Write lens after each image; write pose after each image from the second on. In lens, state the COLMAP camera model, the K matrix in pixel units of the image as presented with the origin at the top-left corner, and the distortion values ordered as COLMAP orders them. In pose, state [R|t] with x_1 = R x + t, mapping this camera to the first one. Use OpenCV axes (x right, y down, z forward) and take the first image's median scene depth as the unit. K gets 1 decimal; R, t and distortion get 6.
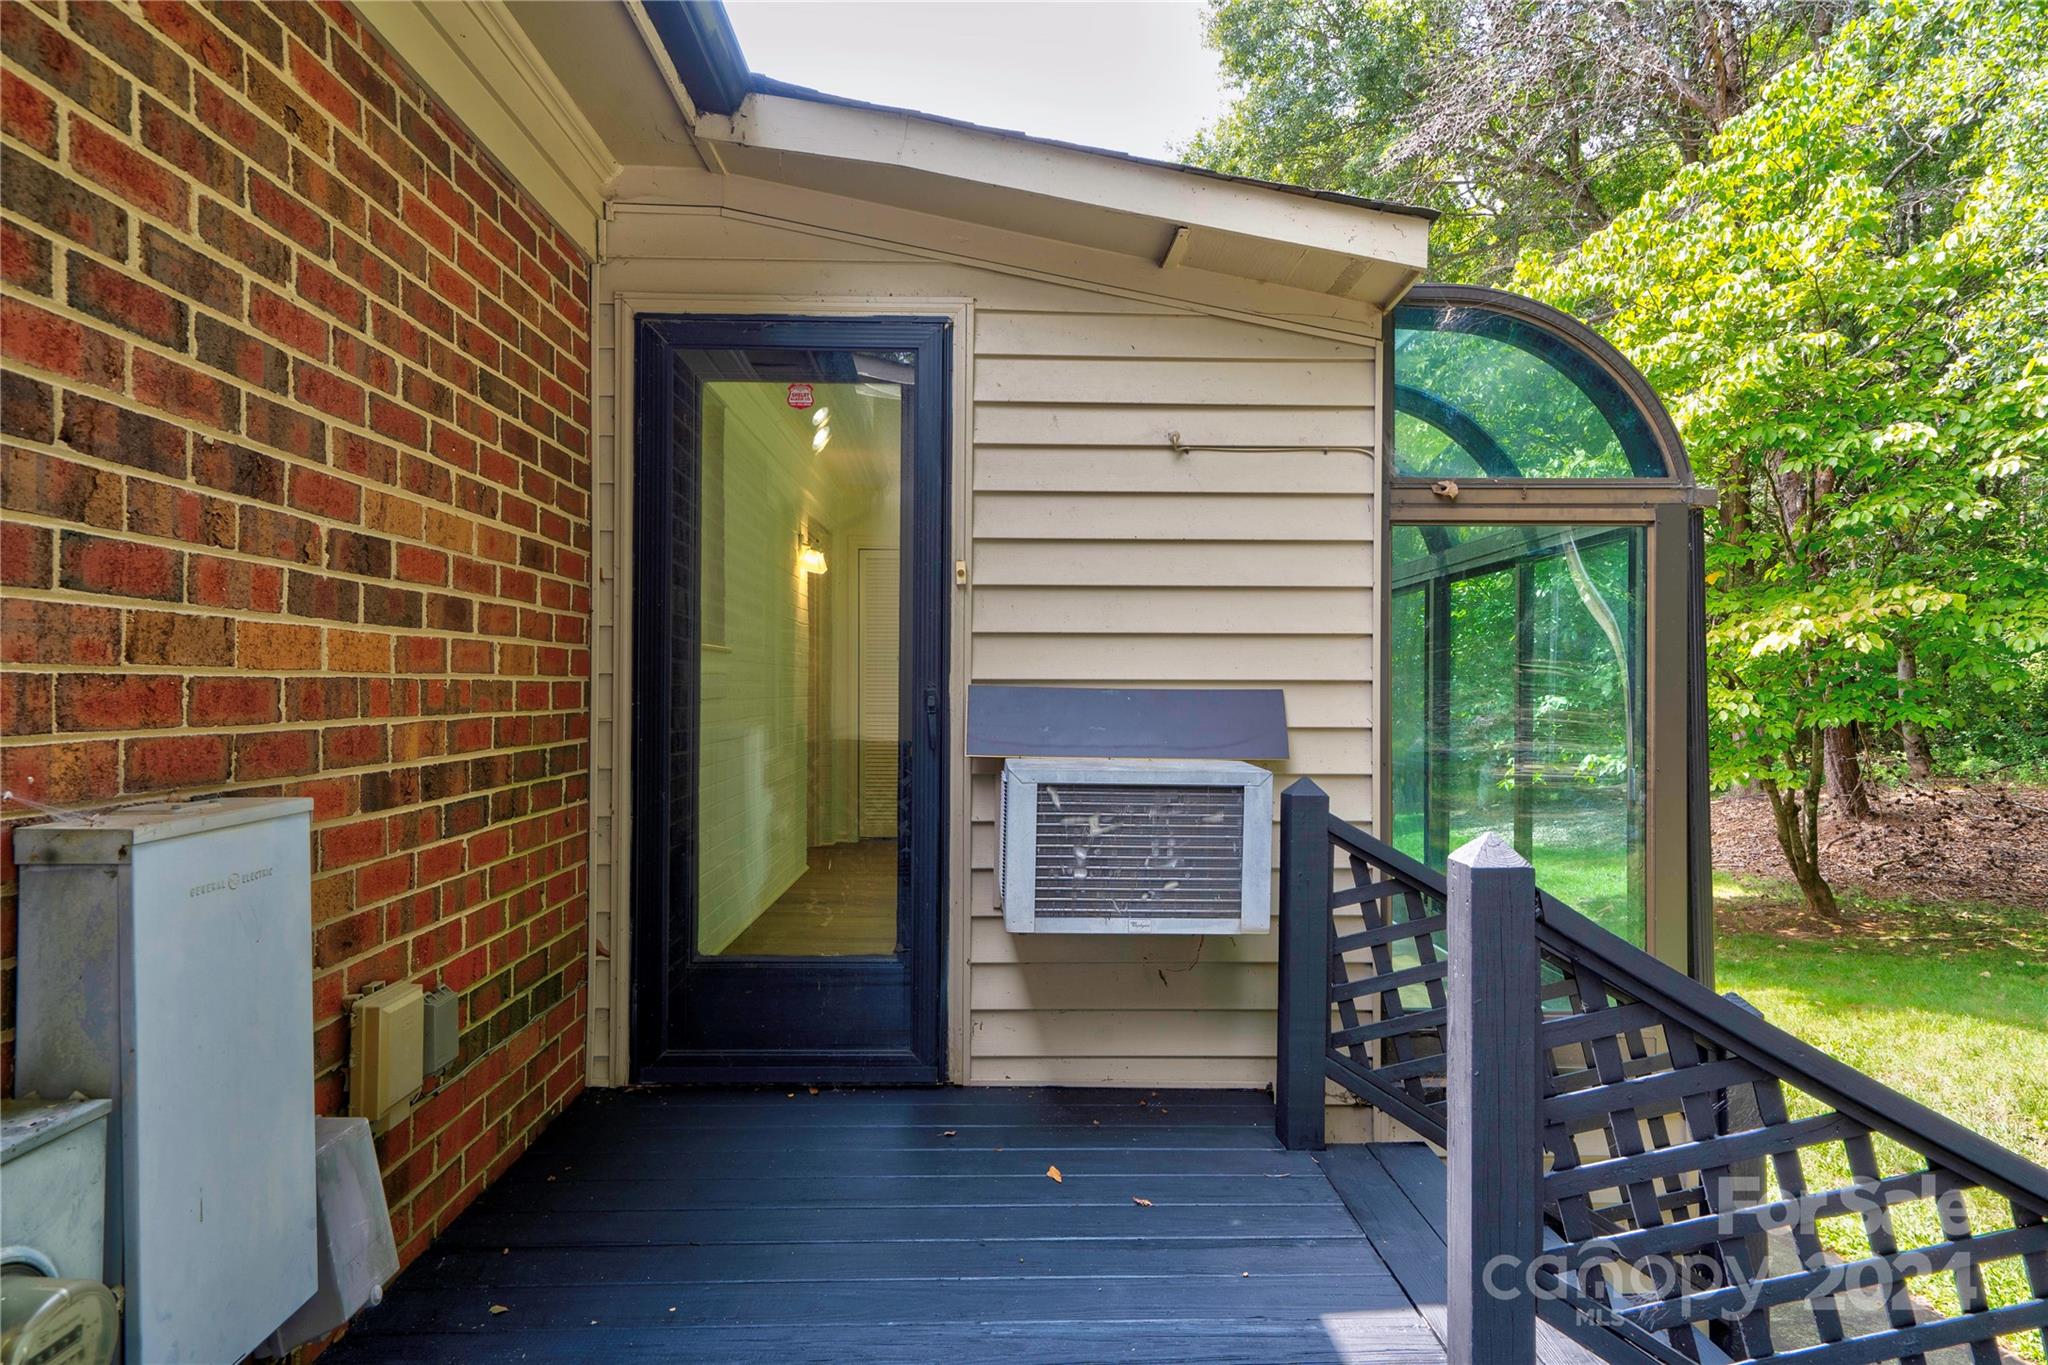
lens RADIAL K [[1139.9, 0, 1024.0], [0, 1139.9, 682.5], [0, 0, 1]] dist [-0.000809, 0.032358]
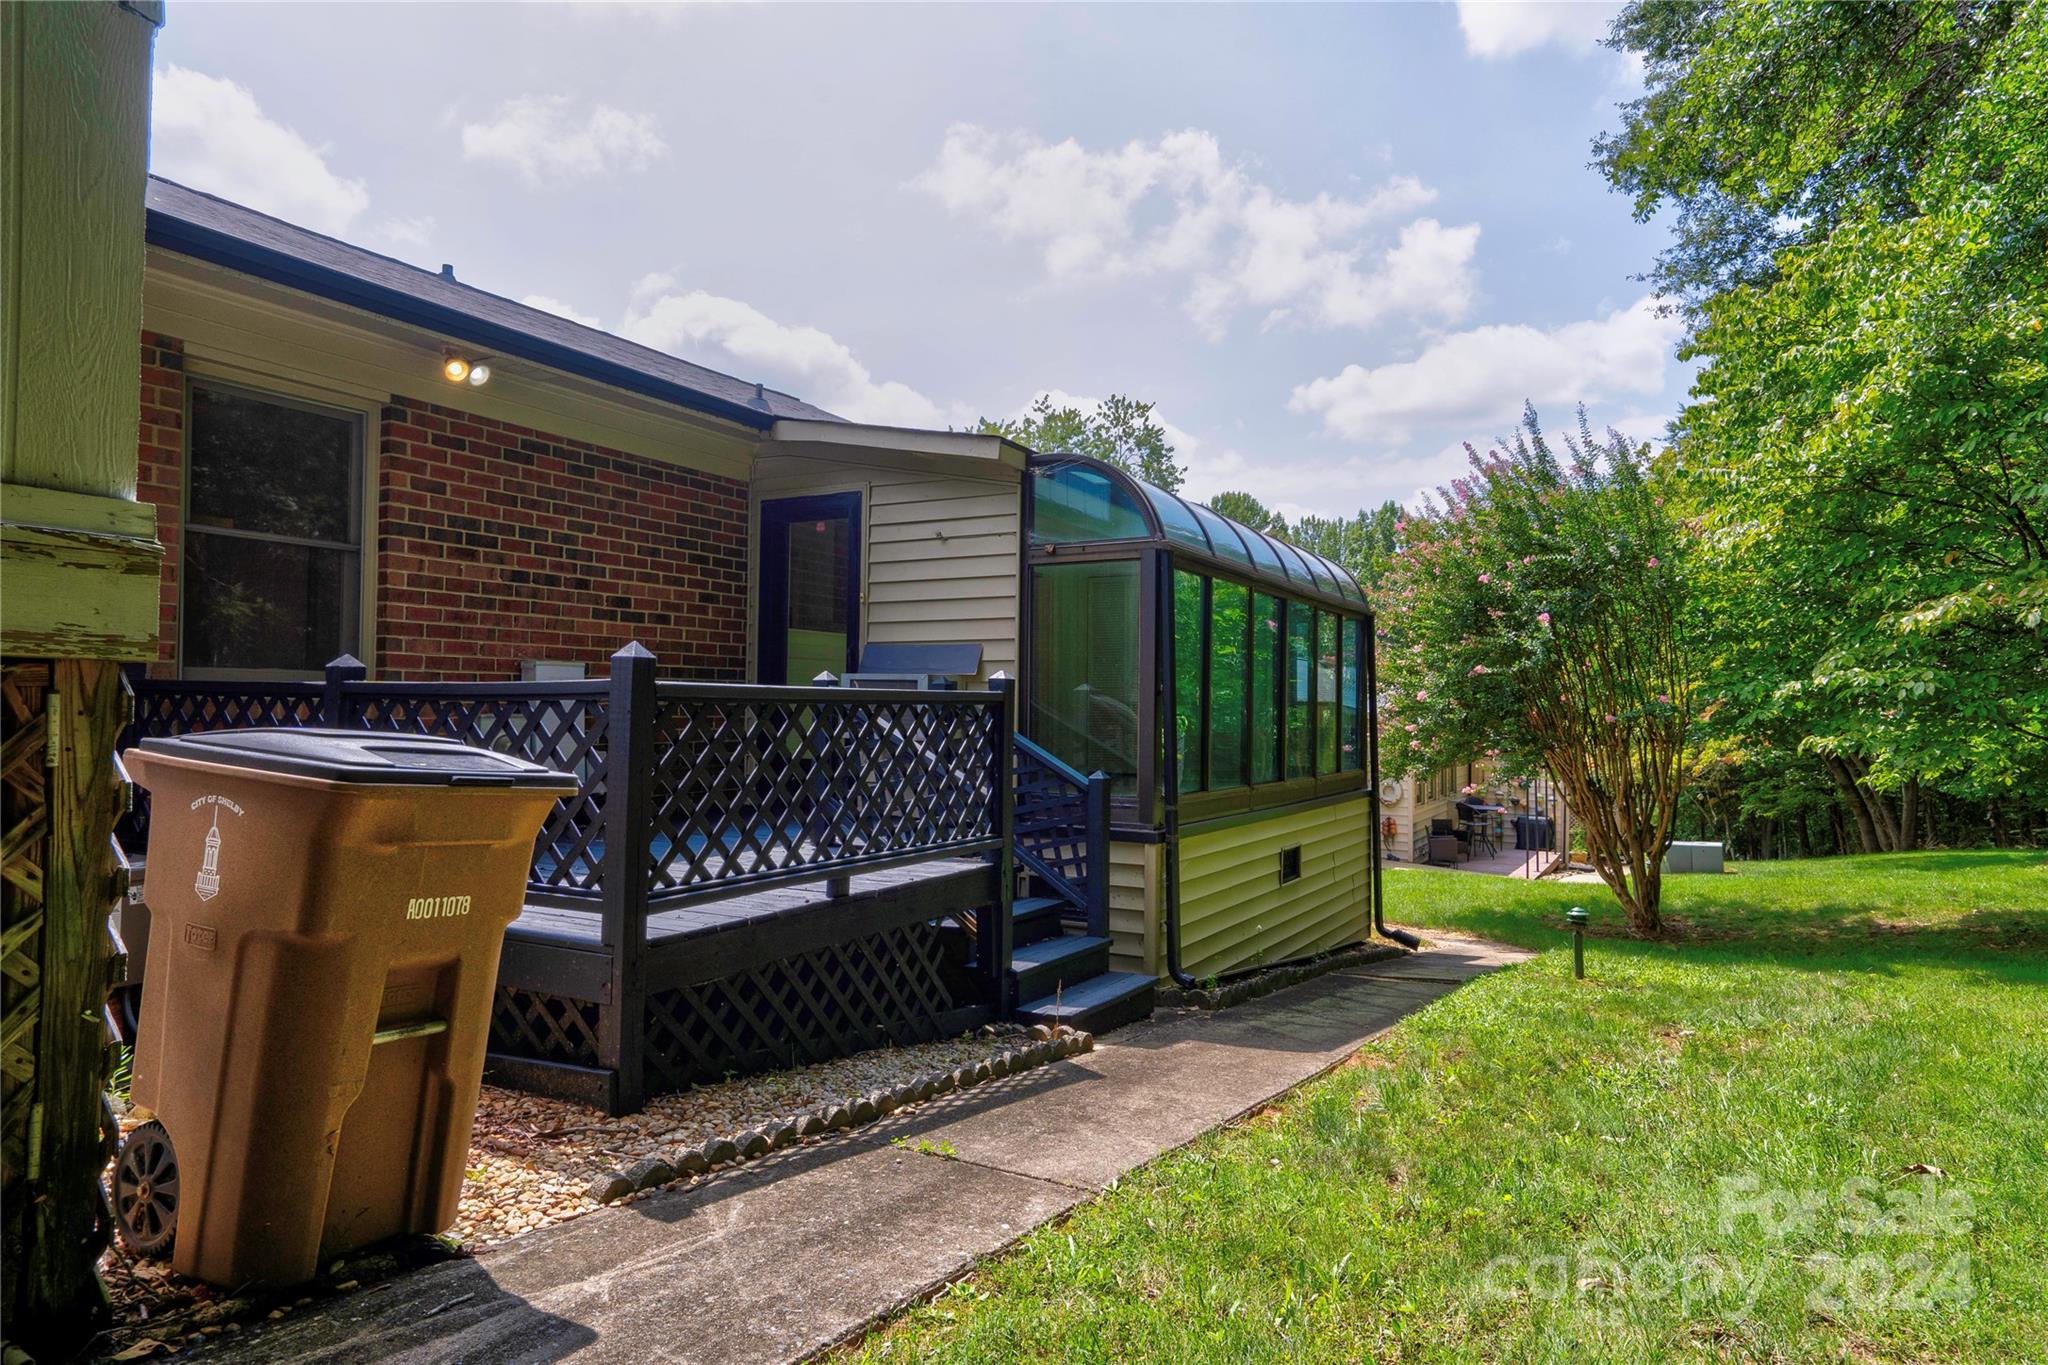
lens RADIAL K [[1139.9, 0, 1024.0], [0, 1139.9, 682.5], [0, 0, 1]] dist [-0.000809, 0.032358]
pose [[0.853614, -0.001861, -0.520903, 2.507756], [-0.005570, 0.999904, -0.012700, 0.188467], [0.520877, 0.013742, 0.853521, -1.463019]]
